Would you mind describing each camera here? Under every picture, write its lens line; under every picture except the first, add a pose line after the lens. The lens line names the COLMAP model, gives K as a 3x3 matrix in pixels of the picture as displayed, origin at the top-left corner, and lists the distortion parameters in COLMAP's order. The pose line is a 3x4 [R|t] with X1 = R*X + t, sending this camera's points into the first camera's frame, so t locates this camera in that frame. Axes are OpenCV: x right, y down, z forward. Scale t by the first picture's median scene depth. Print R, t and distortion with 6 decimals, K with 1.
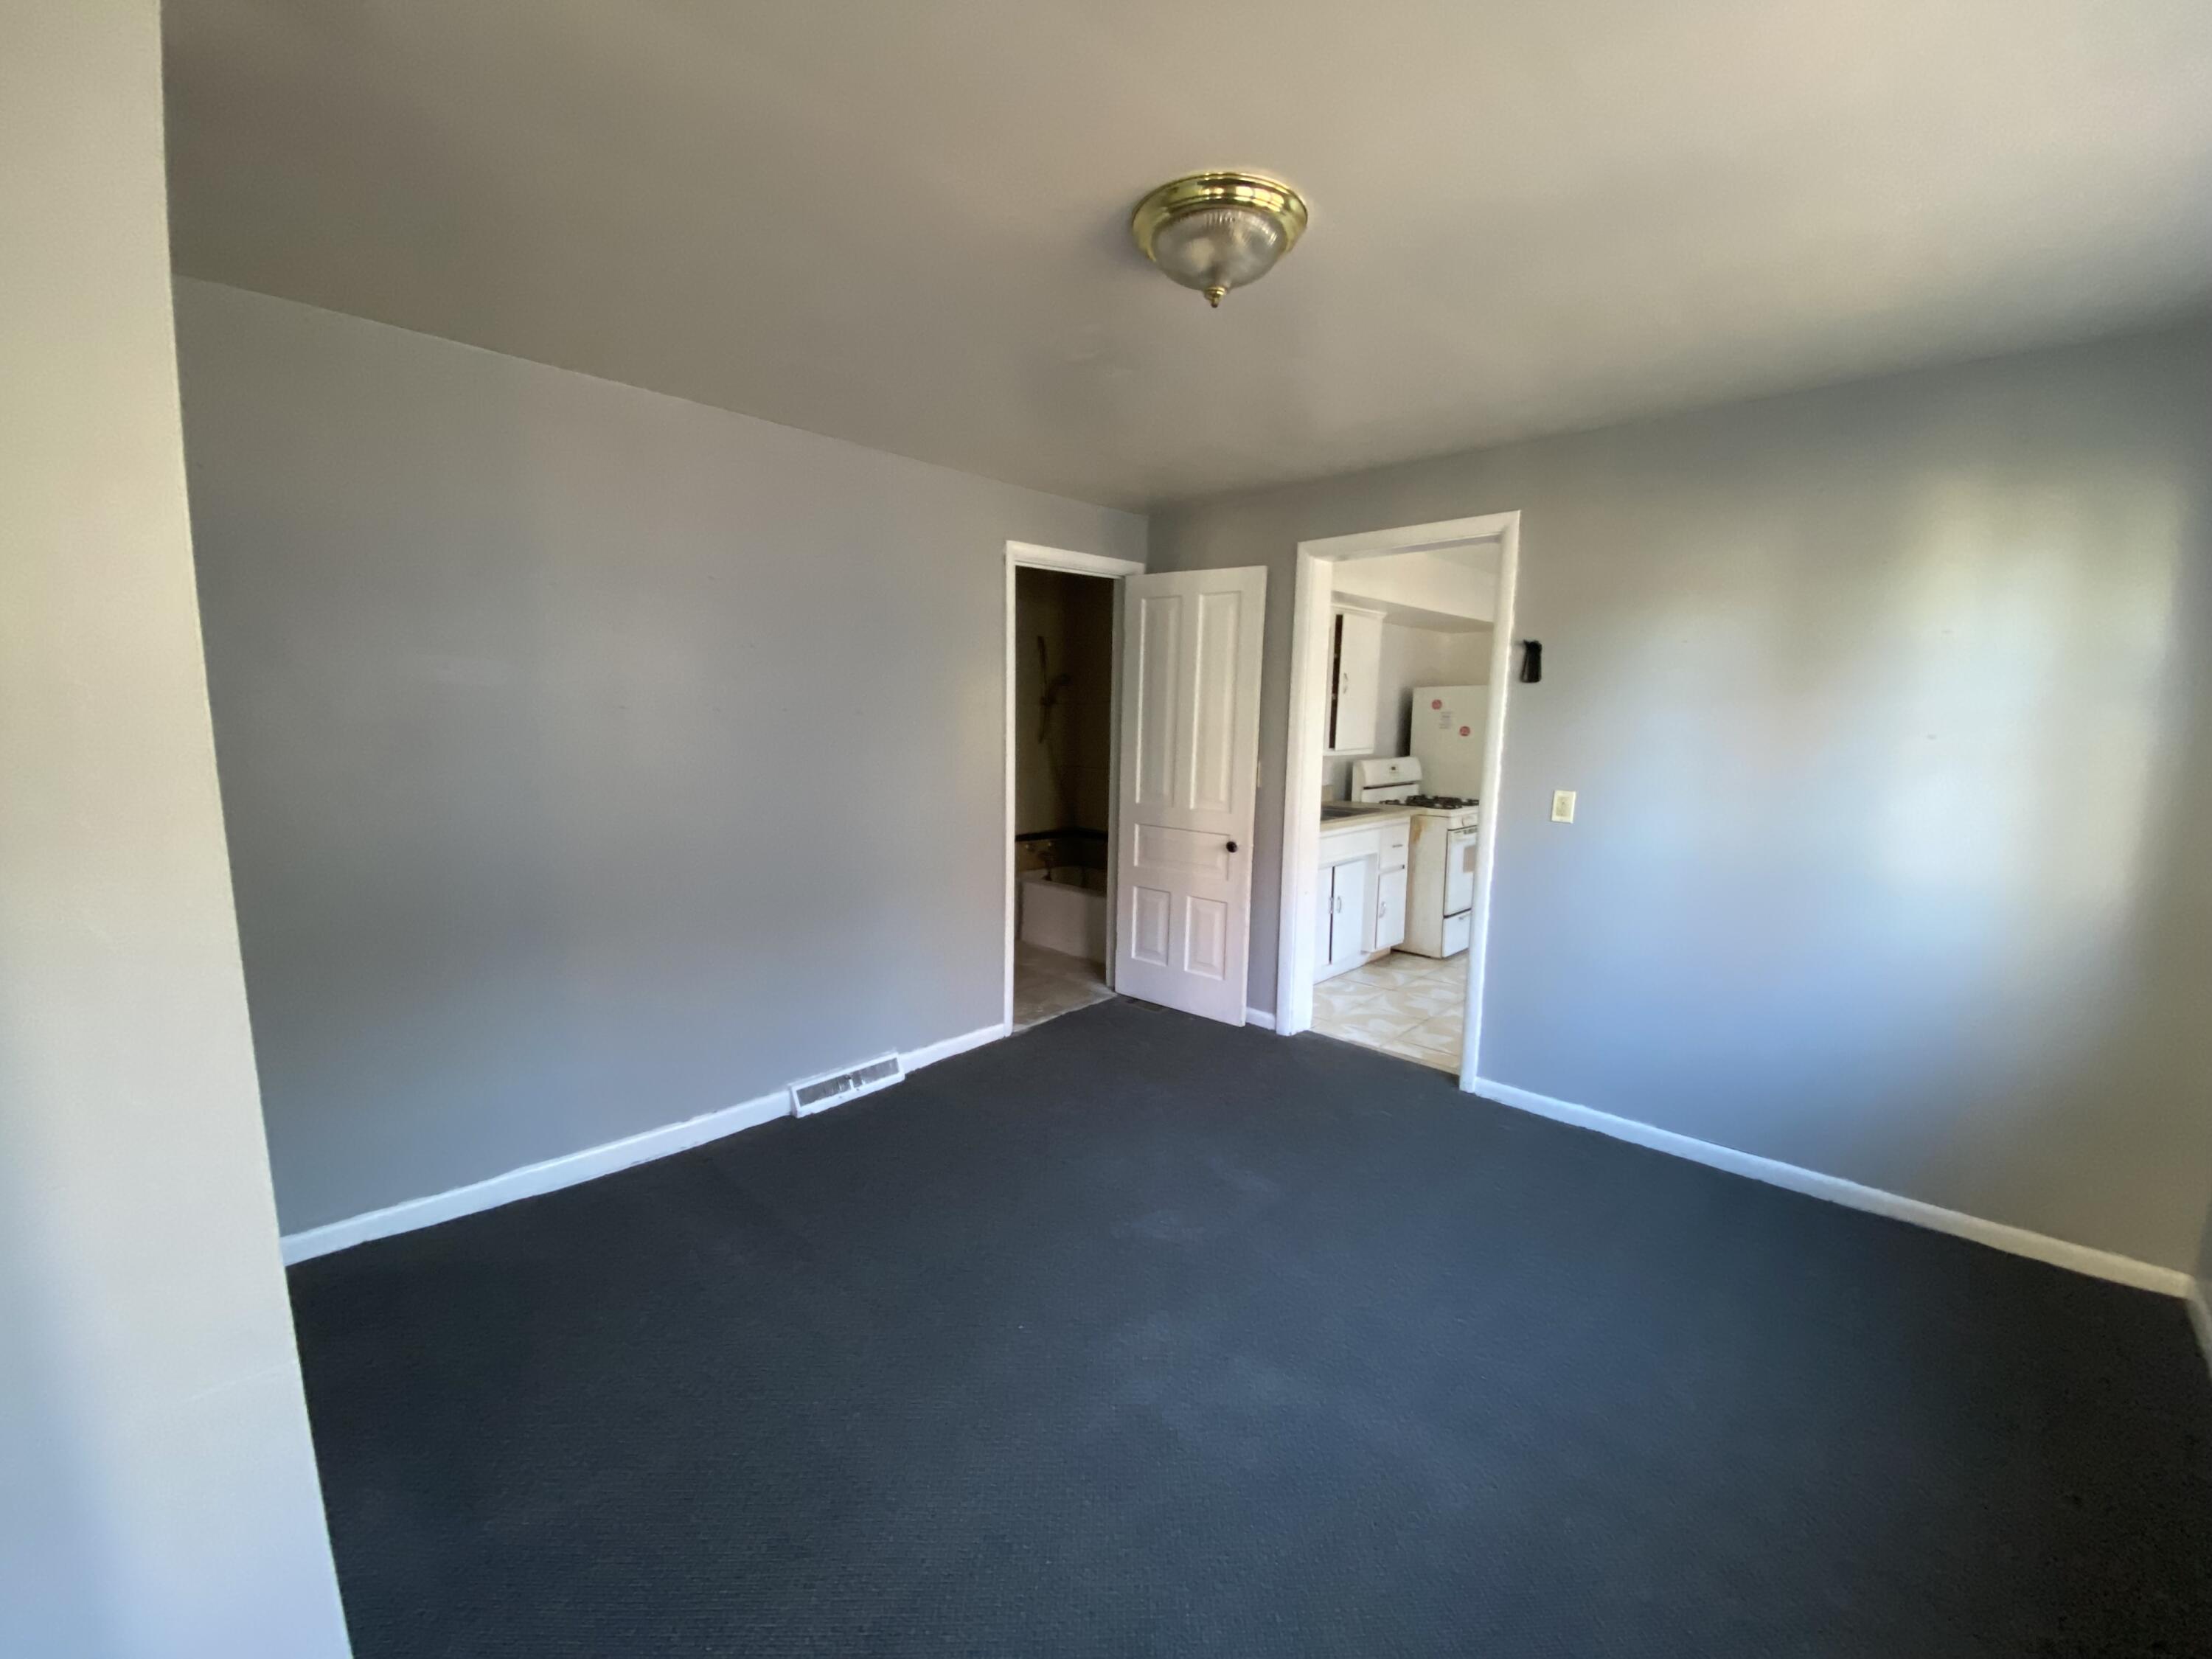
lens RADIAL K [[890.5, 0, 1096.3], [0, 890.5, 830.5], [0, 0, 1]] dist [0.046400, -0.036838]
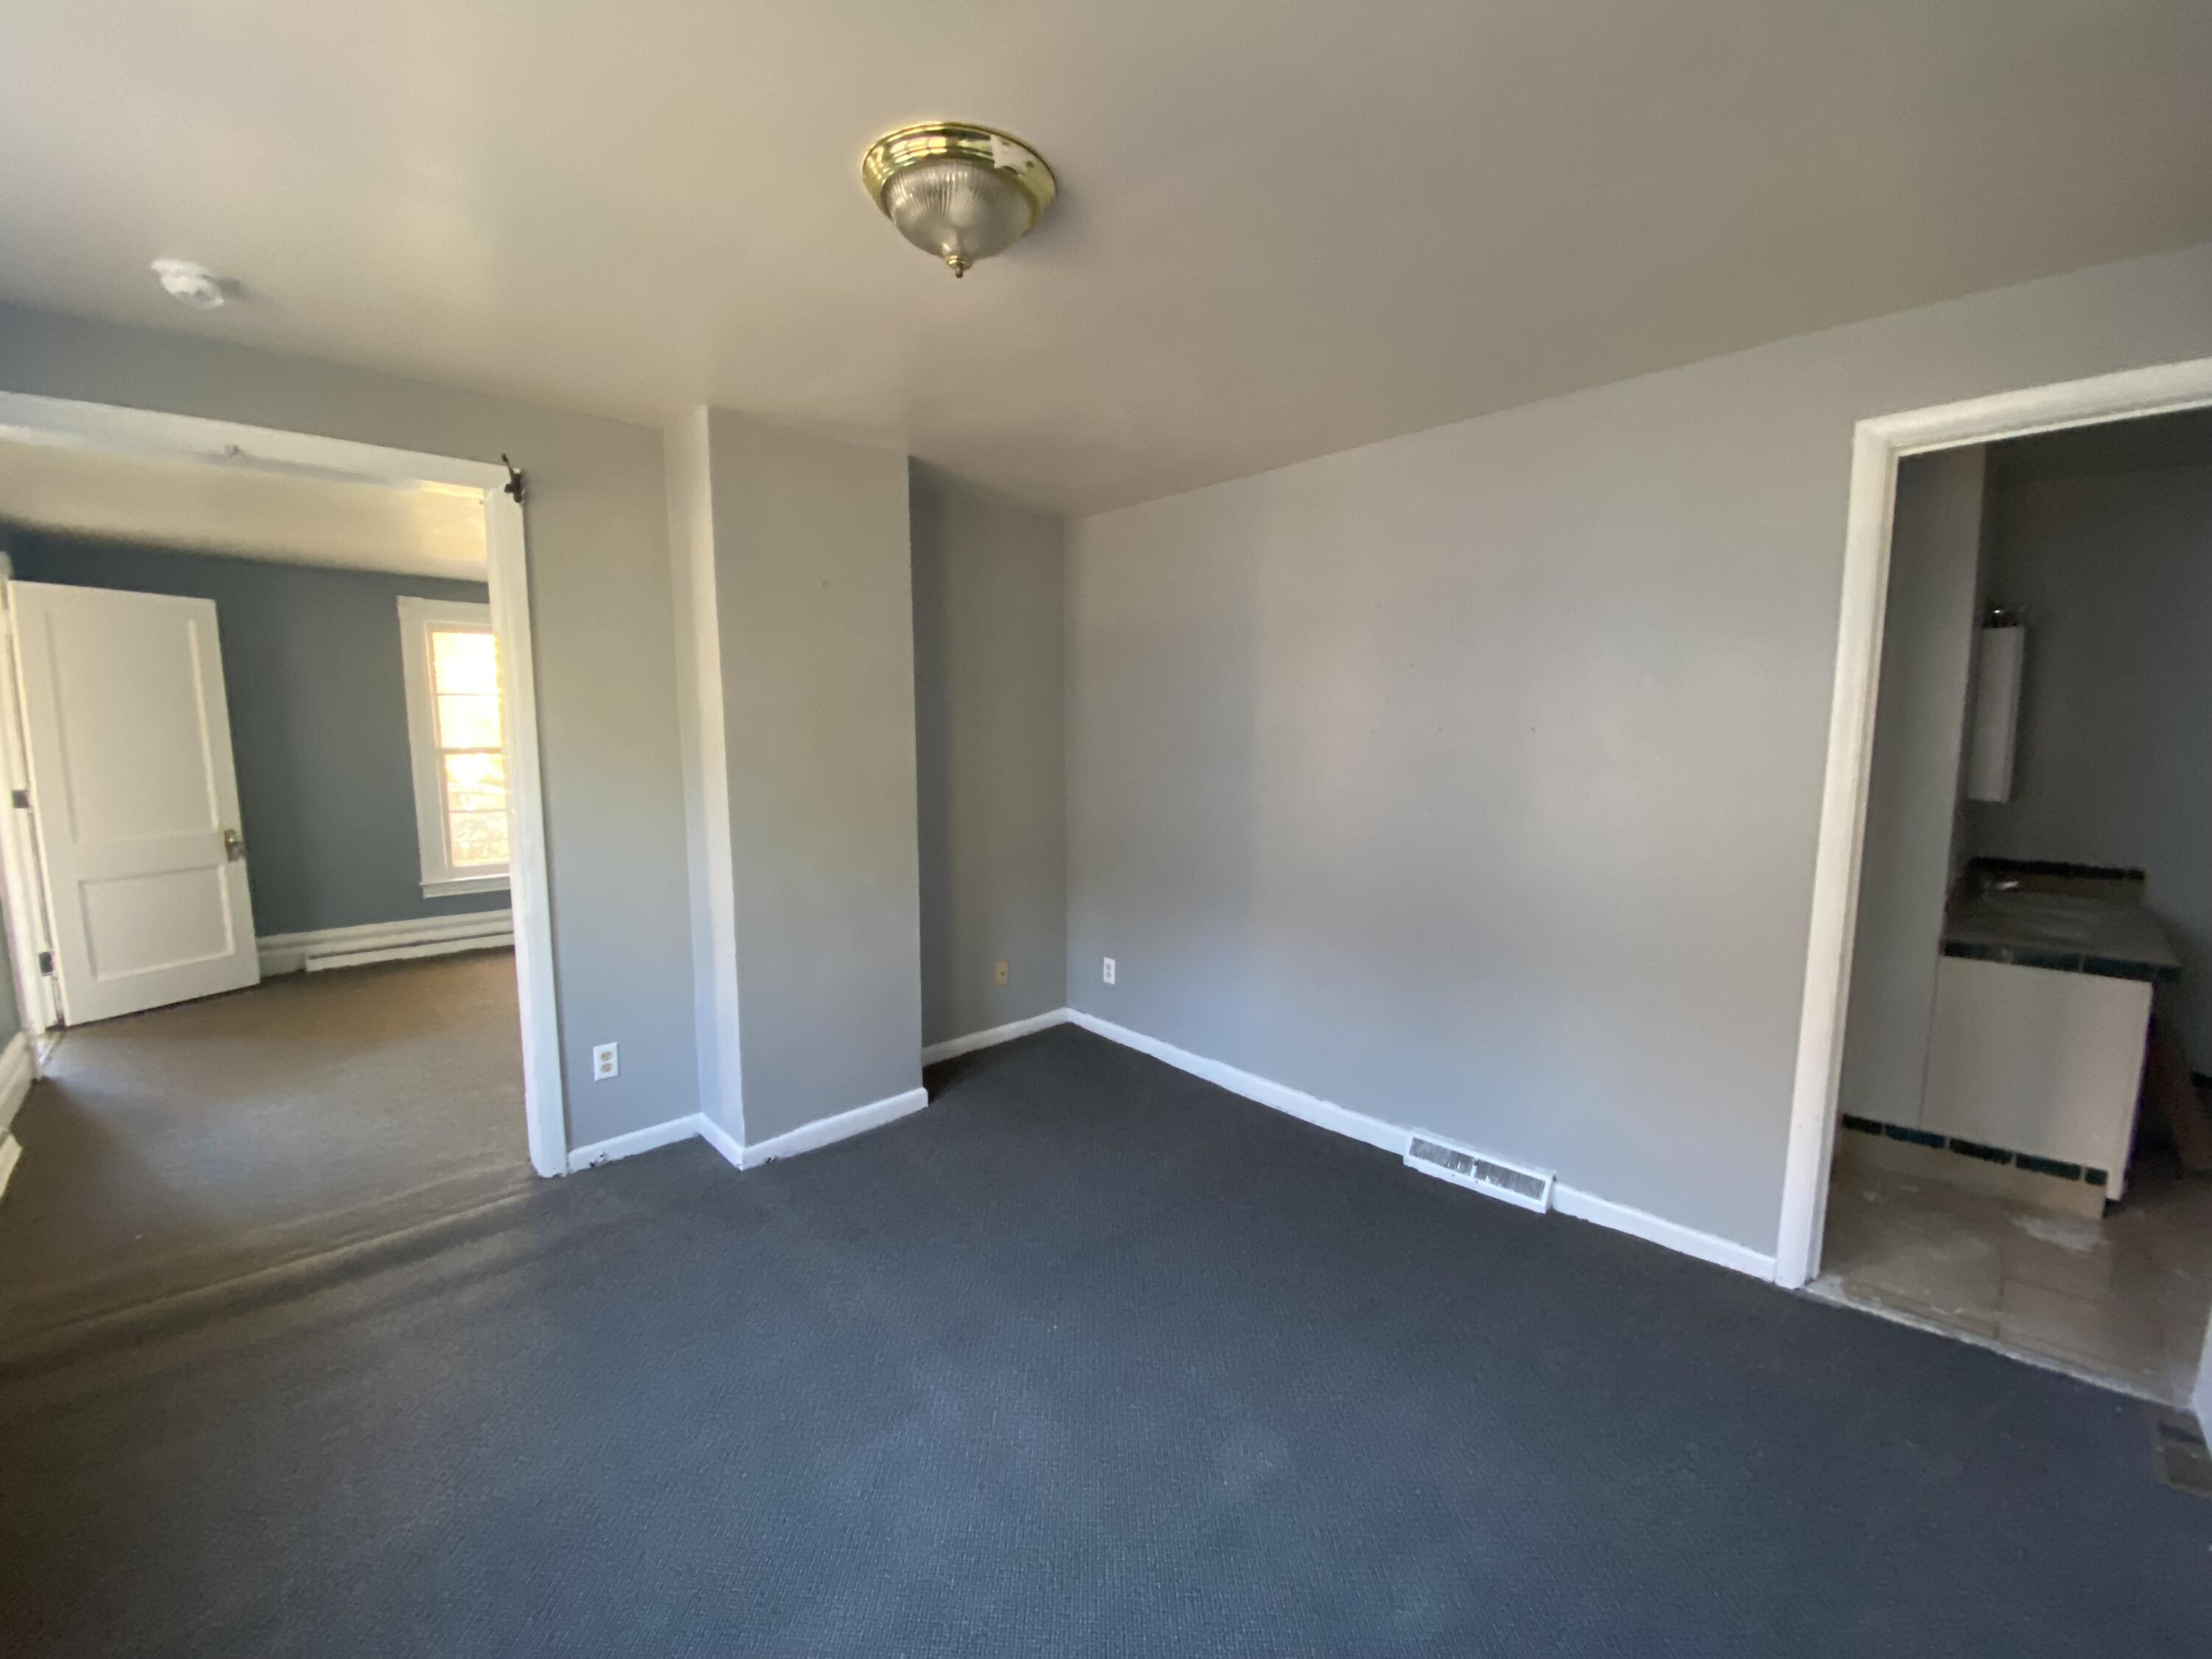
lens RADIAL K [[890.5, 0, 1096.3], [0, 890.5, 830.5], [0, 0, 1]] dist [0.046400, -0.036838]
pose [[-0.027047, 0.099637, -0.994656, 0.330801], [-0.138965, 0.984984, 0.102447, -0.041482], [0.989928, 0.140993, -0.012795, 0.376789]]
